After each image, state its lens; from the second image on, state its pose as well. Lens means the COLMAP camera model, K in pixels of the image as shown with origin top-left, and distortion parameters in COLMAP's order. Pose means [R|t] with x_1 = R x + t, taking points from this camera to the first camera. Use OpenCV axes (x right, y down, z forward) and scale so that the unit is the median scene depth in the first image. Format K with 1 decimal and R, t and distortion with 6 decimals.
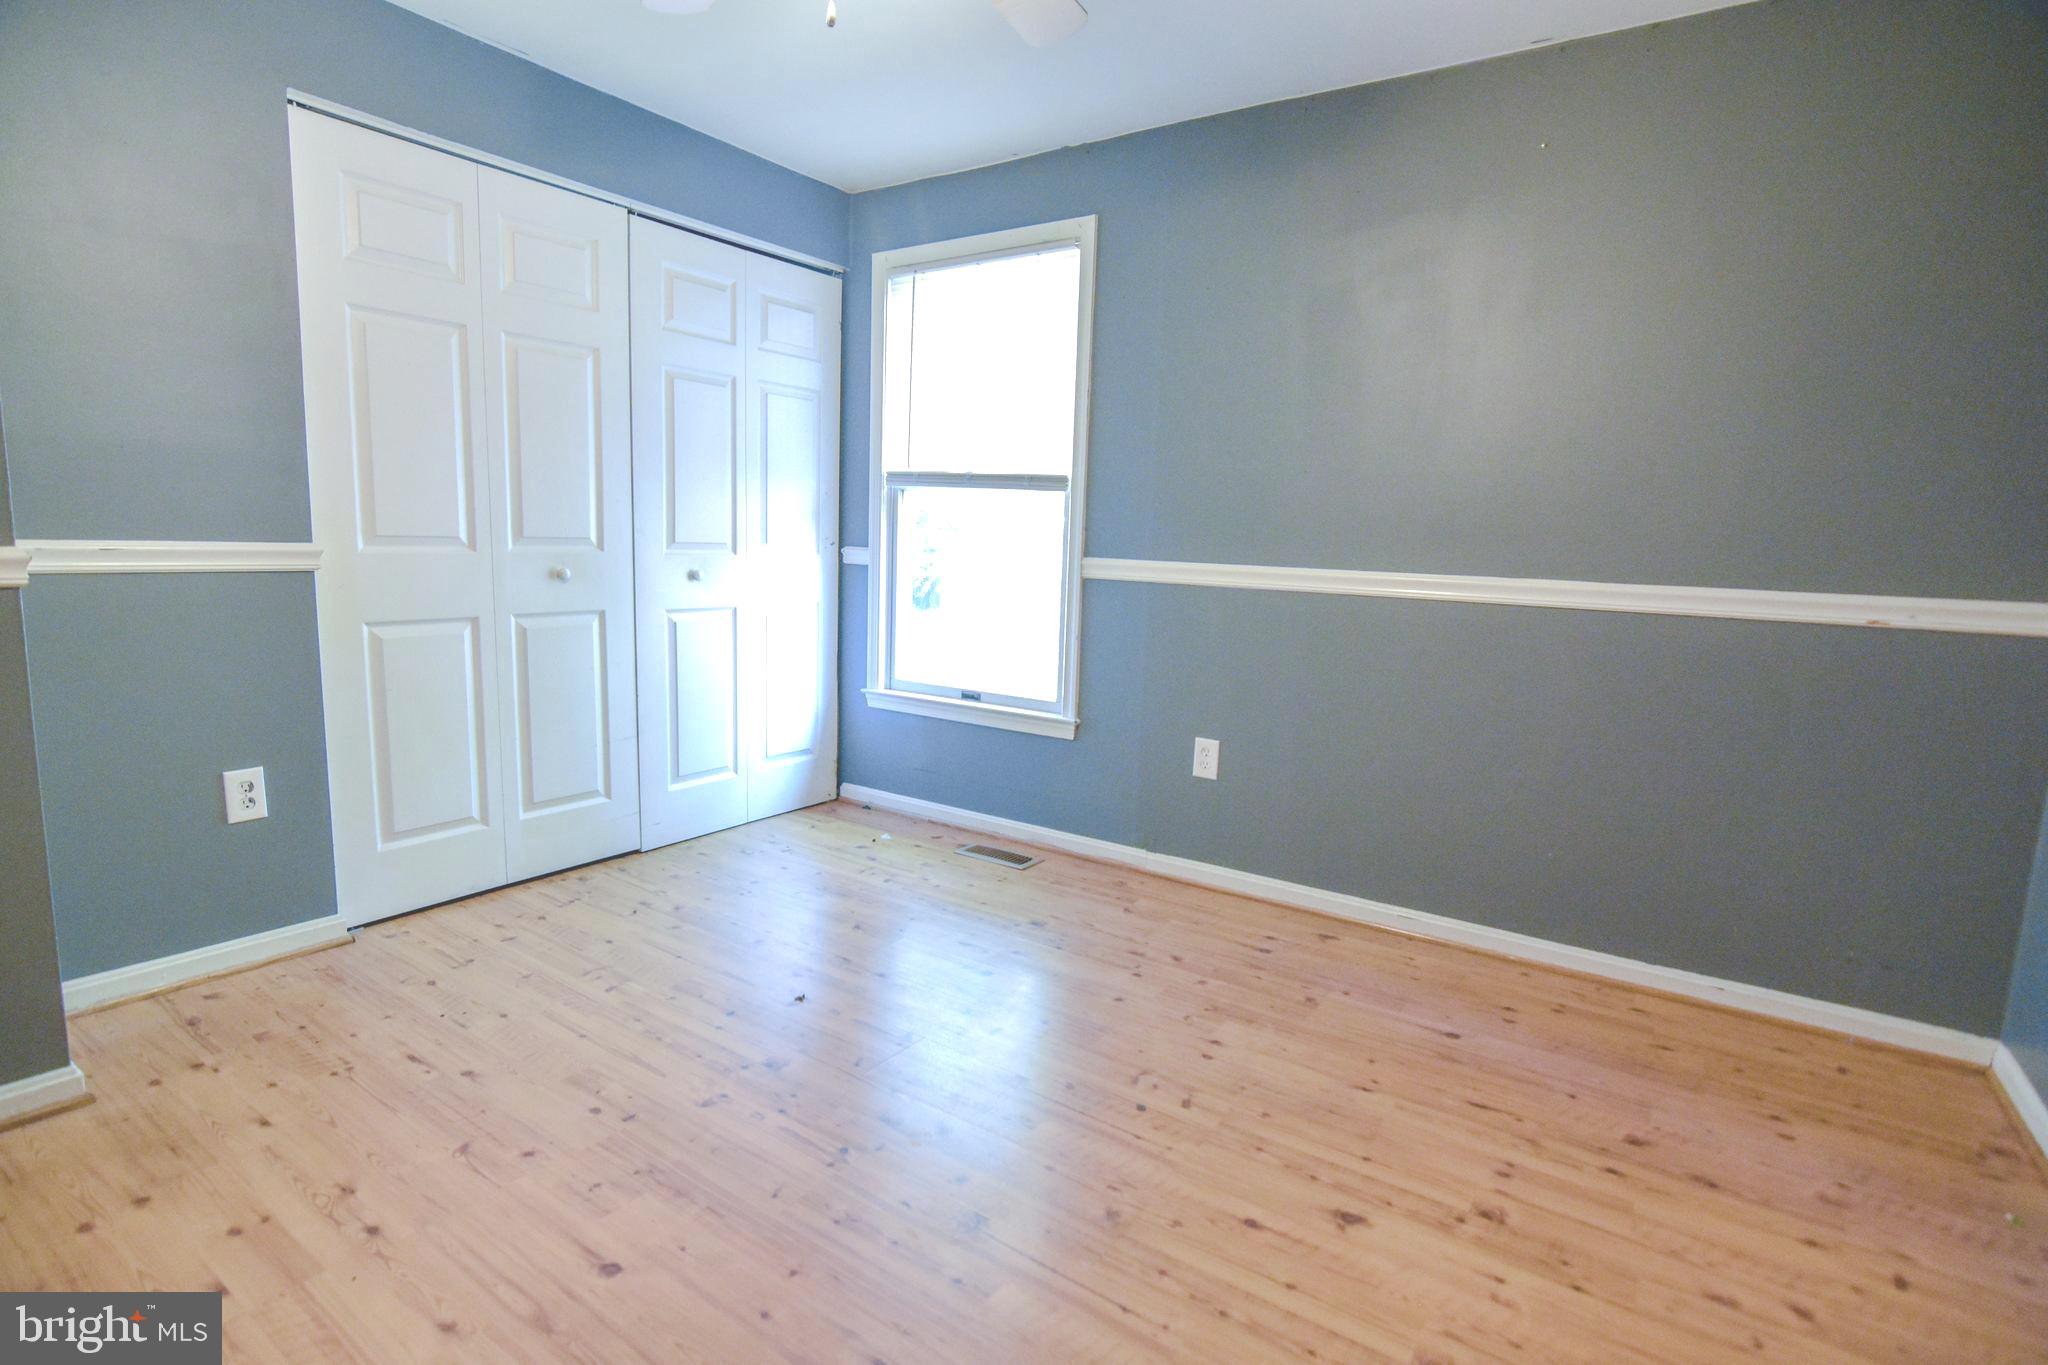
lens RADIAL K [[999.2, 0, 1022.2], [0, 999.2, 680.2], [0, 0, 1]] dist [-0.028445, 0.006670]
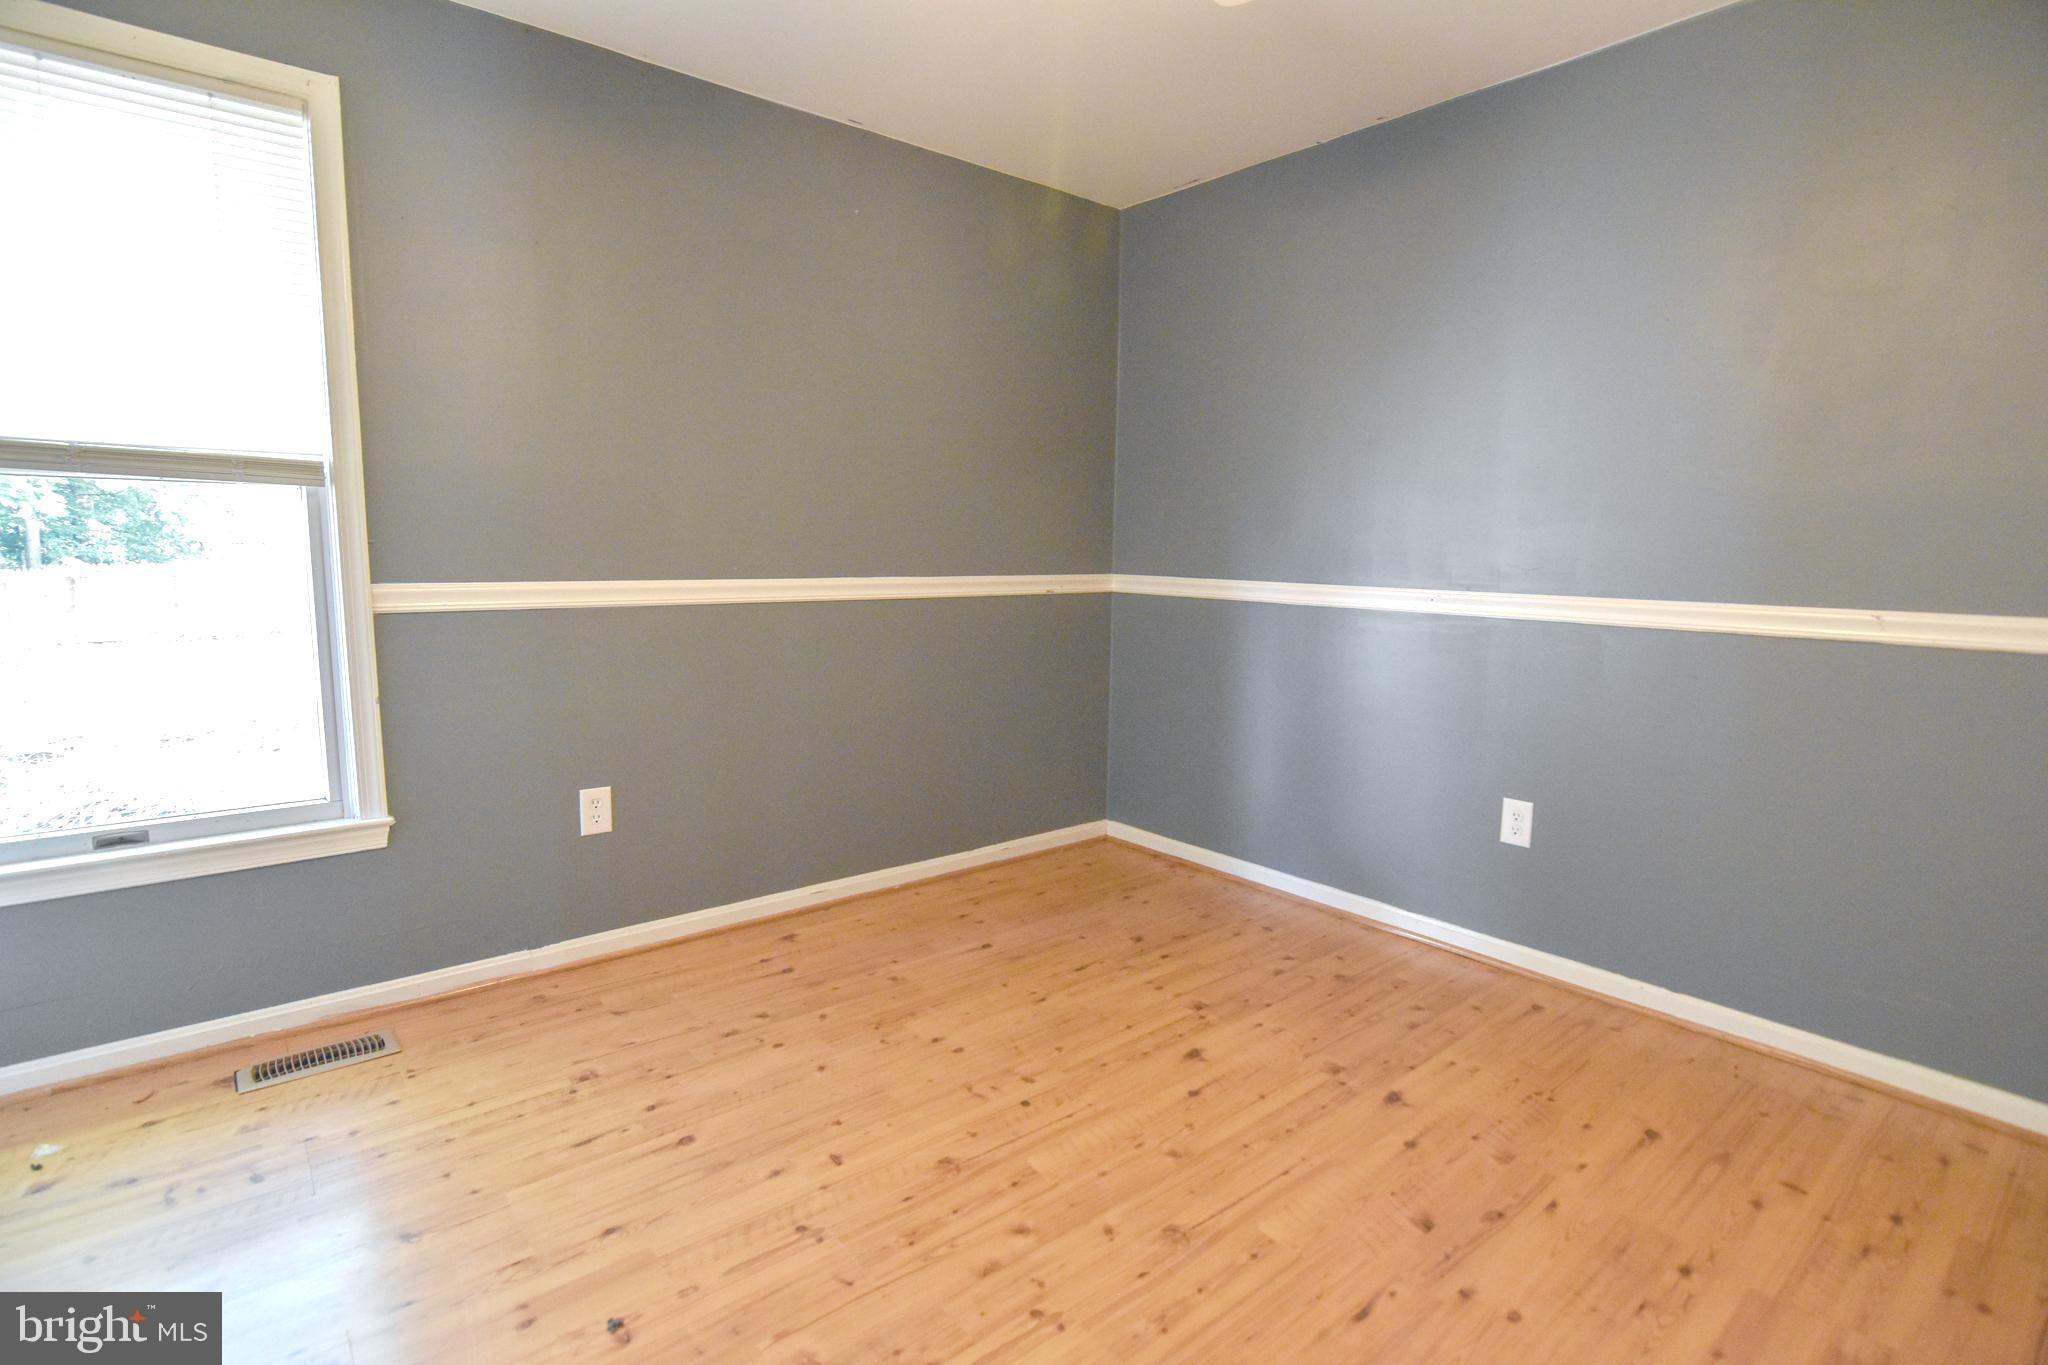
lens RADIAL K [[999.2, 0, 1022.2], [0, 999.2, 680.2], [0, 0, 1]] dist [-0.028445, 0.006670]
pose [[0.273645, -0.159172, 0.948569, -0.626522], [0.130762, 0.983212, 0.127263, -0.113718], [-0.952901, 0.089212, 0.289865, 0.506237]]
